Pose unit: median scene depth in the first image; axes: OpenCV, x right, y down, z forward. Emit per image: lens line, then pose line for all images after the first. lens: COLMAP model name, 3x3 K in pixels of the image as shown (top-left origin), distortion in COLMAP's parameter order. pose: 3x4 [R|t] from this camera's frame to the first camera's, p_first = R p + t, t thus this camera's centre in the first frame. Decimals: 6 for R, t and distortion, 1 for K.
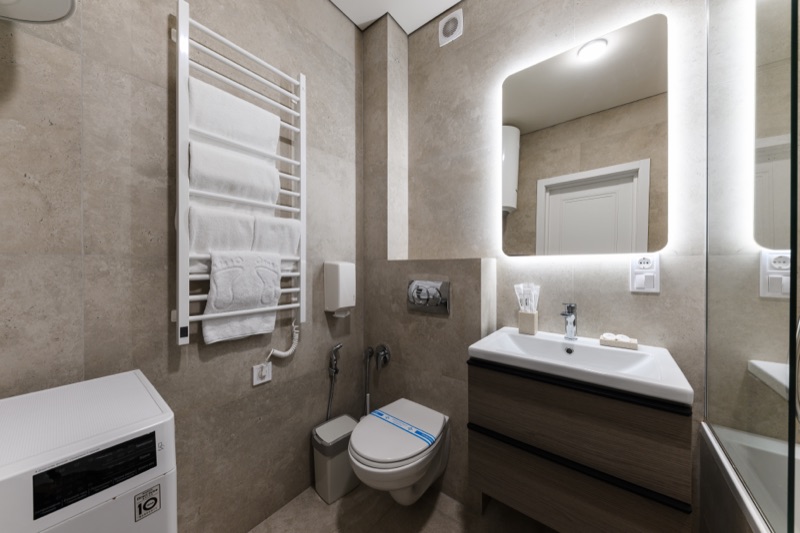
lens RADIAL K [[273.0, 0, 396.3], [0, 273.0, 267.3], [0, 0, 1]] dist [0.016094, -0.005411]
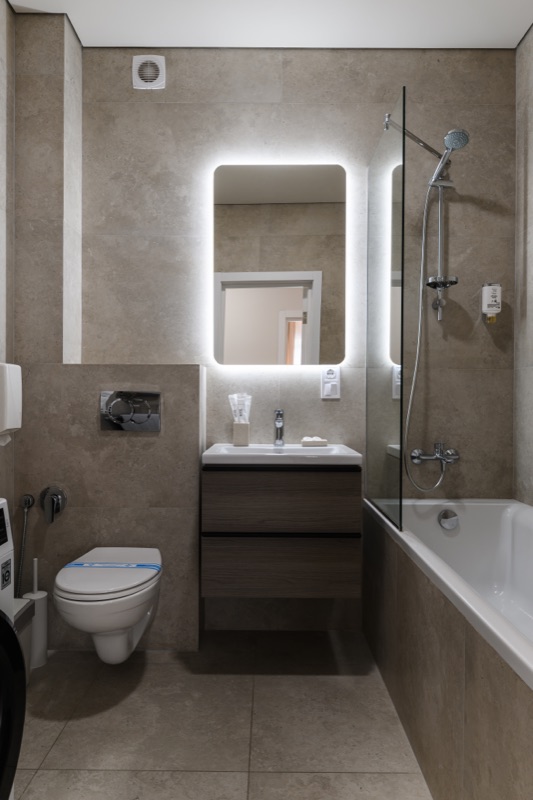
lens RADIAL K [[514.7, 0, 265.0], [0, 514.7, 403.2], [0, 0, 1]] dist [0.027887, -0.030533]
pose [[0.785802, 0.001982, 0.618475, -0.552379], [-0.003451, 0.999993, 0.001180, 0.089585], [-0.618469, -0.003062, 0.785804, -0.448780]]
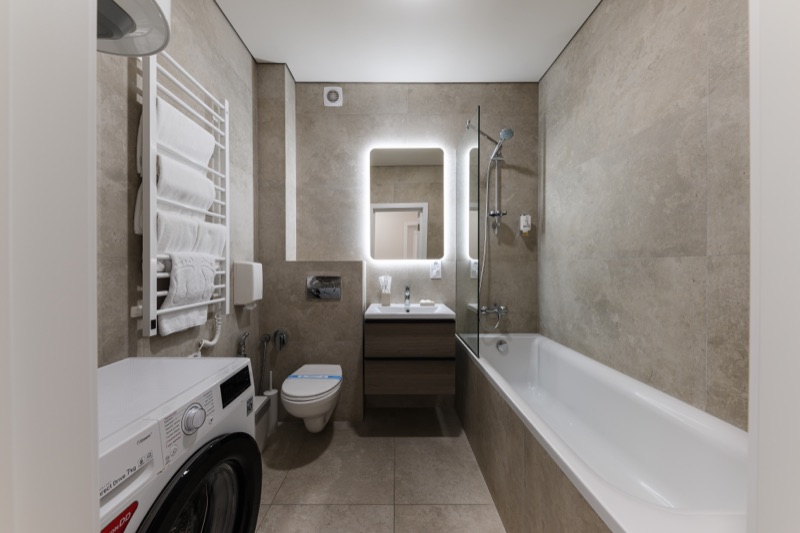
lens RADIAL K [[273.0, 0, 396.3], [0, 273.0, 267.3], [0, 0, 1]] dist [0.016094, -0.005411]
pose [[0.782877, -0.002530, 0.622171, -0.515164], [0.002933, 0.999996, 0.000376, 0.004747], [-0.622170, 0.001530, 0.782881, -0.359585]]
